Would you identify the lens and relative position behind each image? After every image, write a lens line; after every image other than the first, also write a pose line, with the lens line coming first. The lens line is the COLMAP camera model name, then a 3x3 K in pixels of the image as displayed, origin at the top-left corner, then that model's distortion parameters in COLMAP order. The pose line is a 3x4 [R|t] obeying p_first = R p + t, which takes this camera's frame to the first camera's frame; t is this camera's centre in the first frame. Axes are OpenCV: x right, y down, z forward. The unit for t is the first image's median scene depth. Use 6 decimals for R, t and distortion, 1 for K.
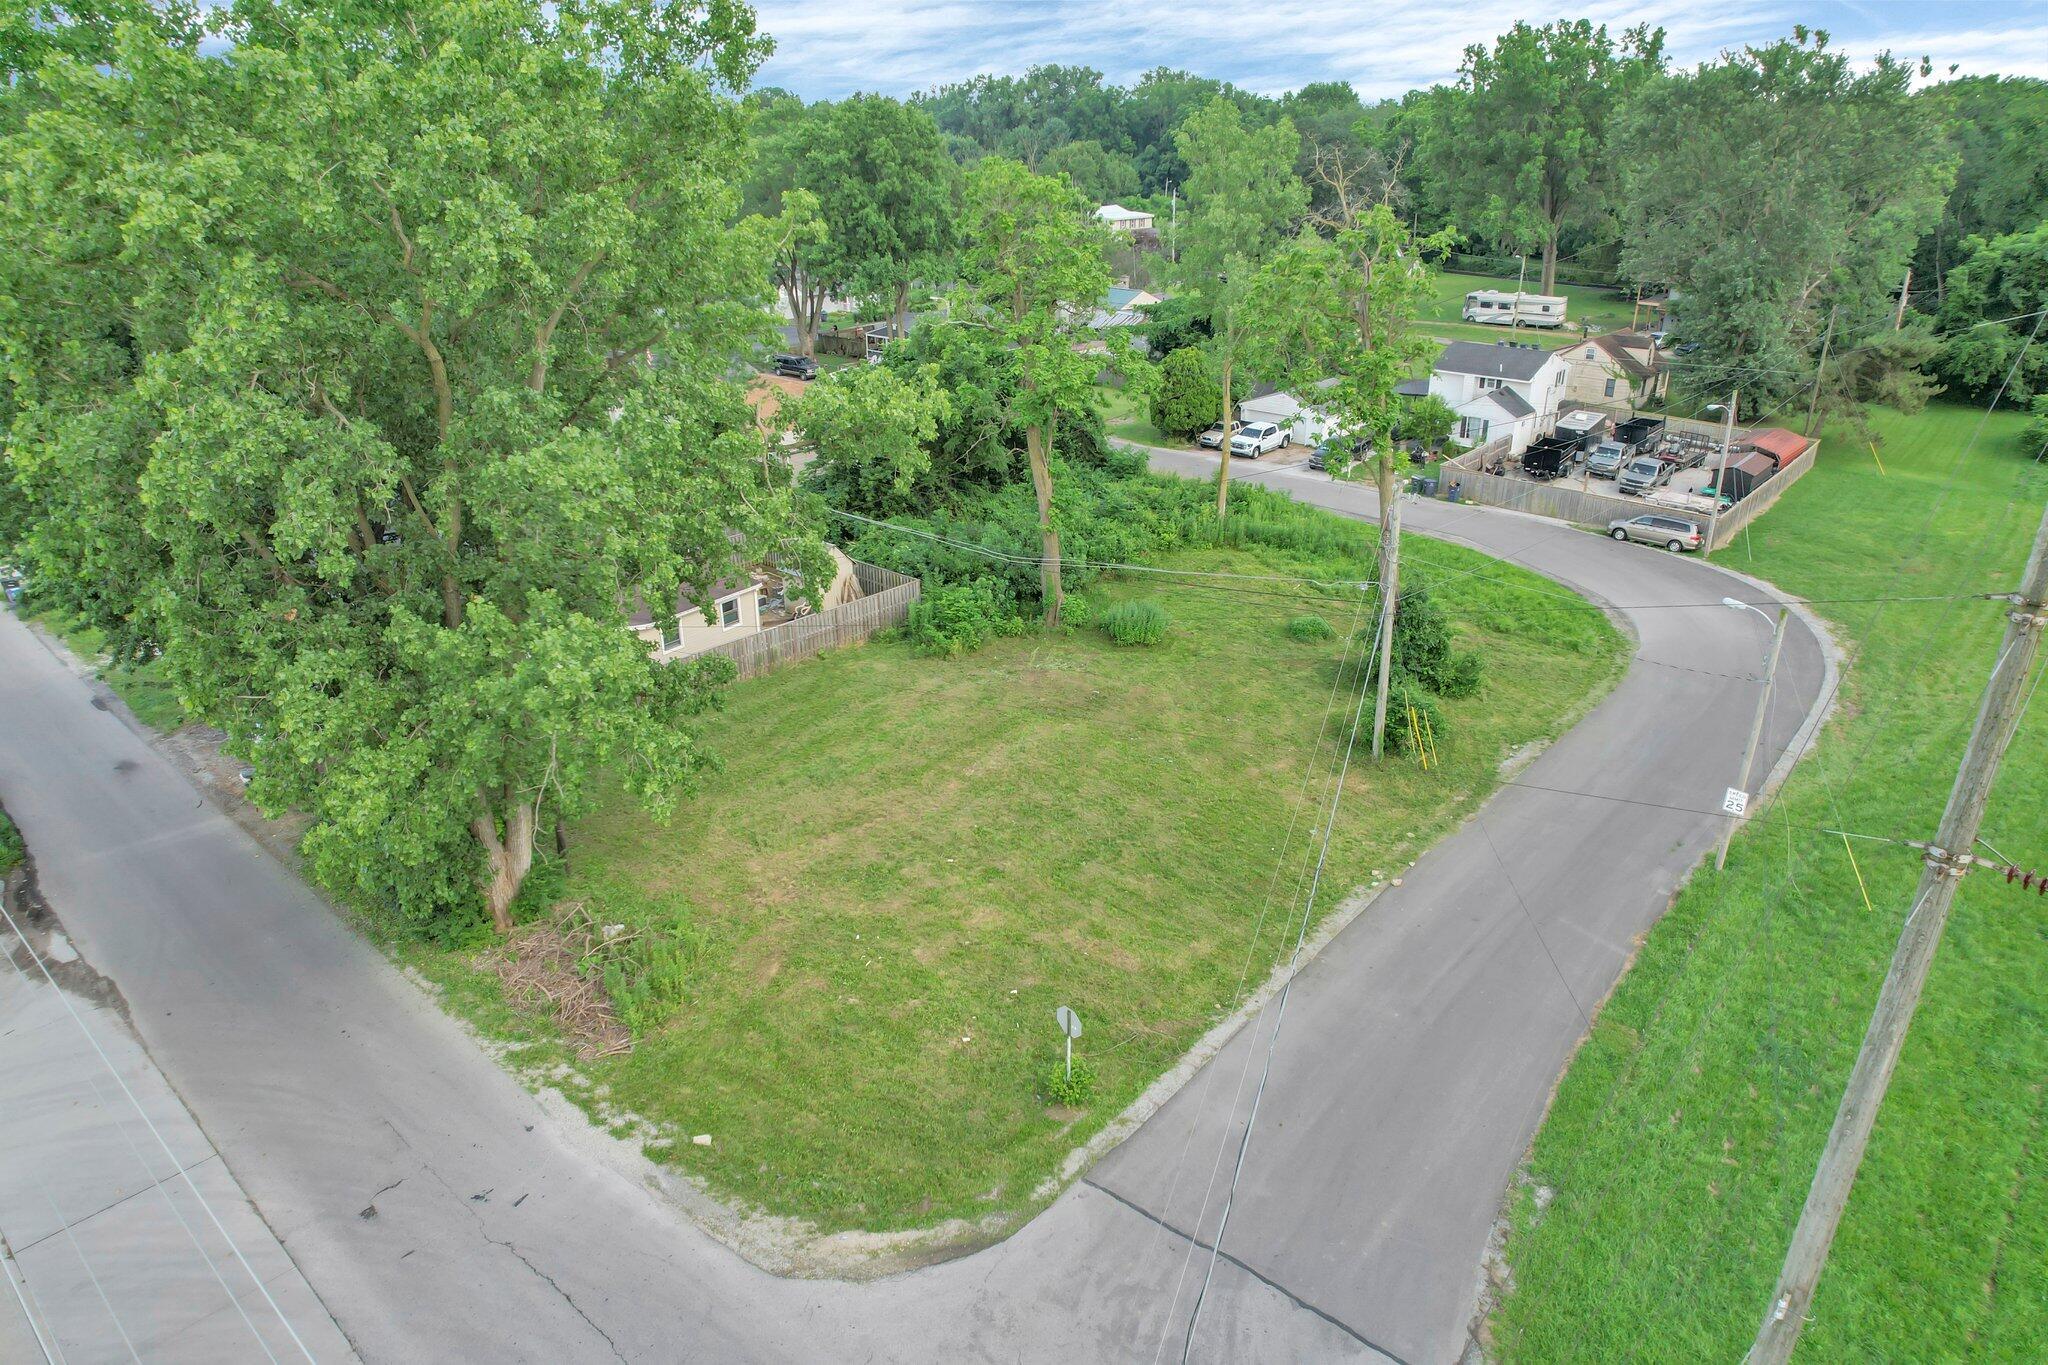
lens RADIAL K [[1256.2, 0, 1024.0], [0, 1256.2, 682.5], [0, 0, 1]] dist [-0.017265, 0.000613]
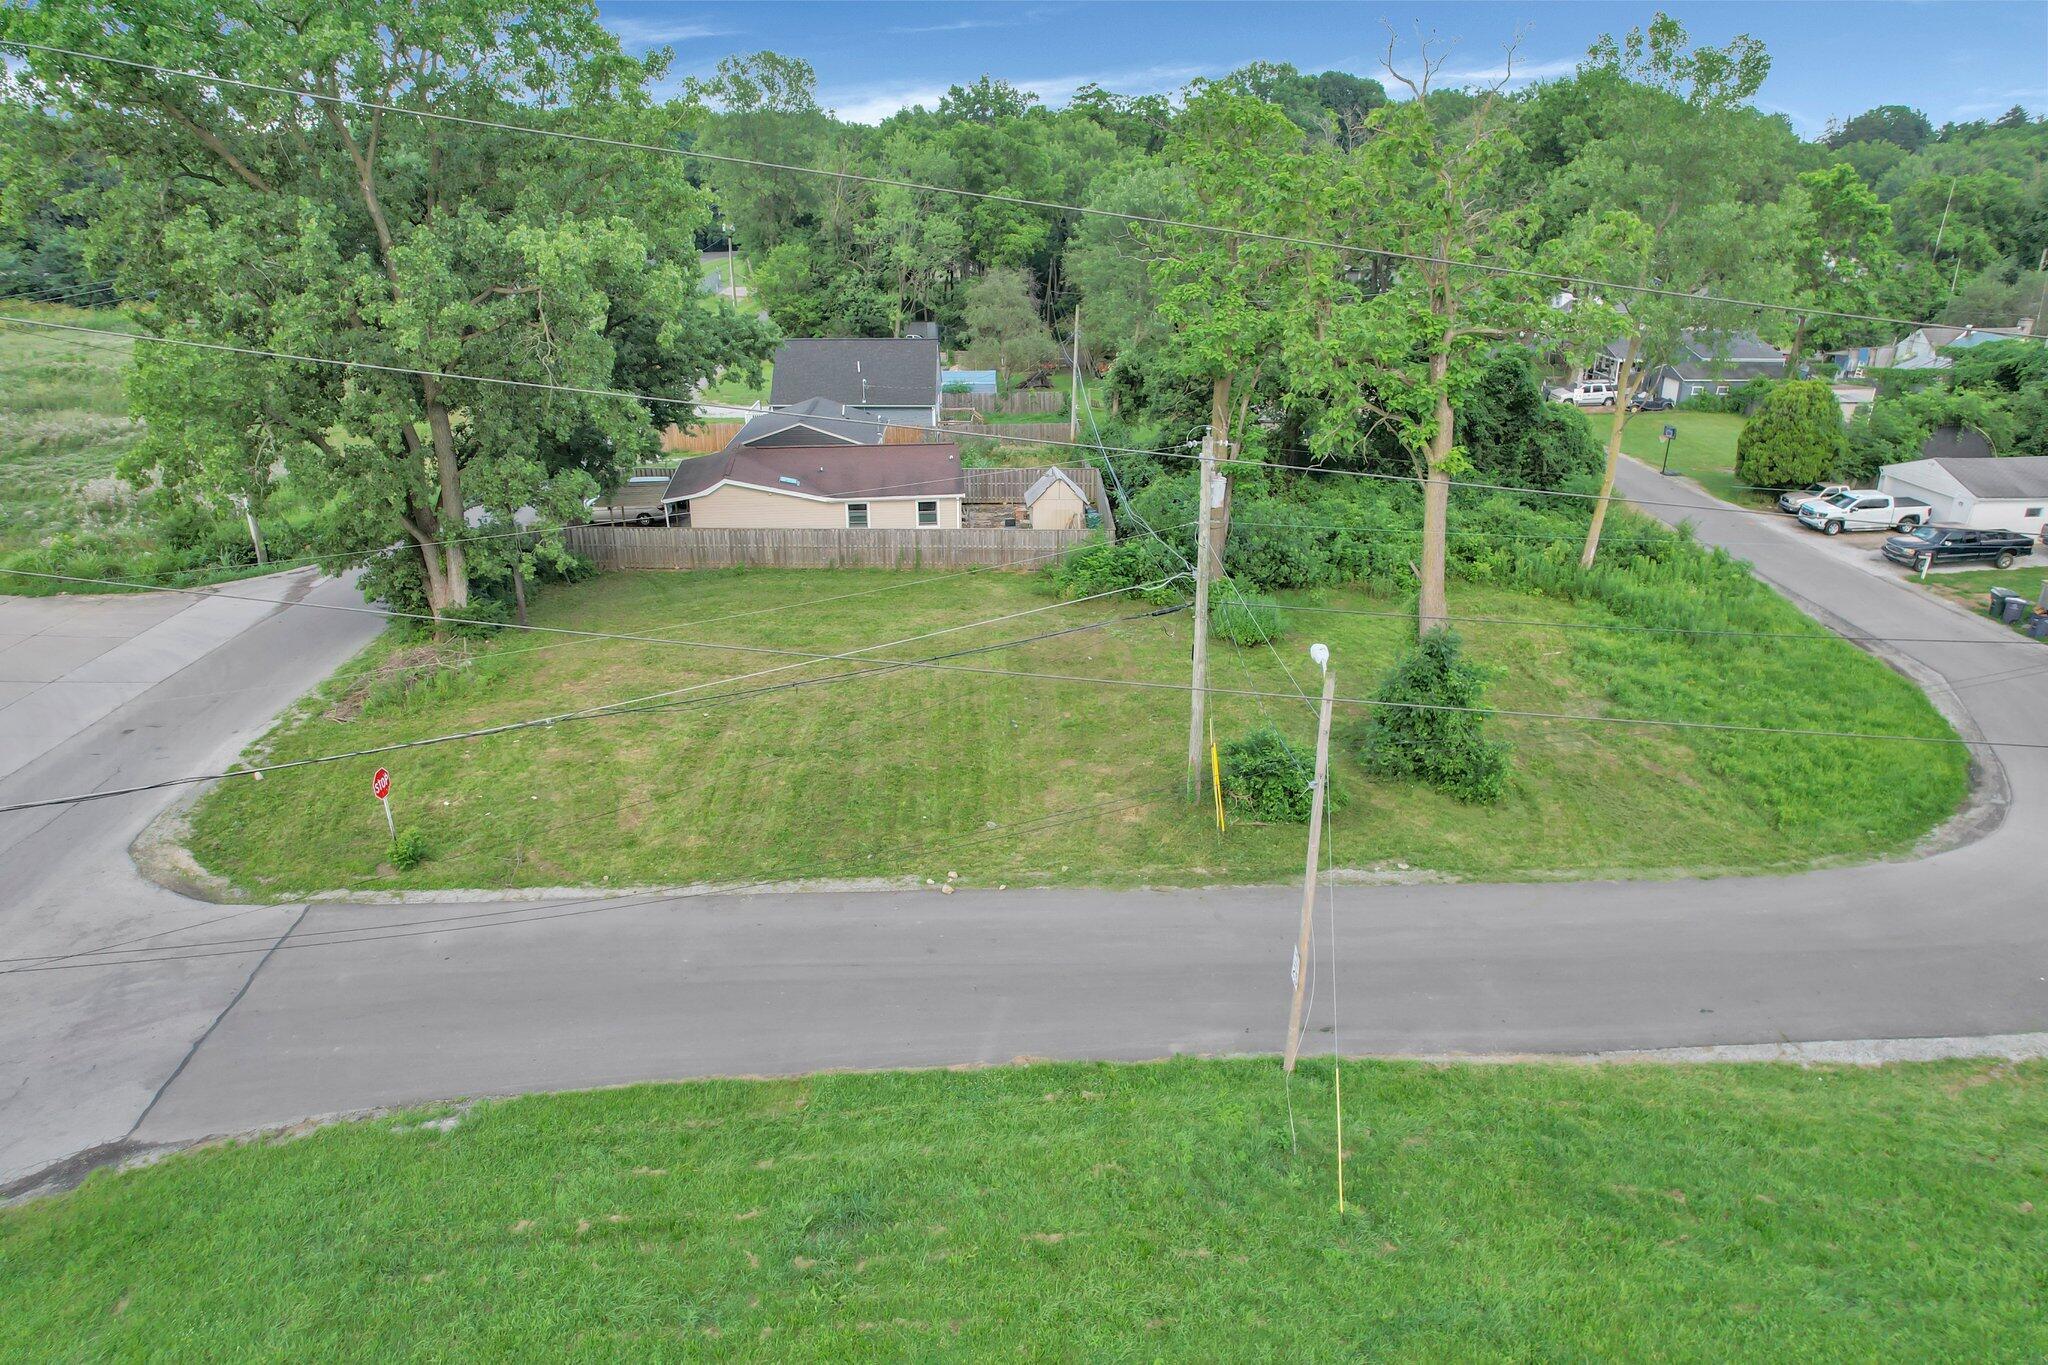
lens RADIAL K [[1256.2, 0, 1024.0], [0, 1256.2, 682.5], [0, 0, 1]] dist [-0.017265, 0.000613]
pose [[0.696125, 0.280224, -0.660972, 0.719228], [-0.296820, 0.950642, 0.090426, -0.049791], [0.653687, 0.133242, 0.744943, 0.347015]]
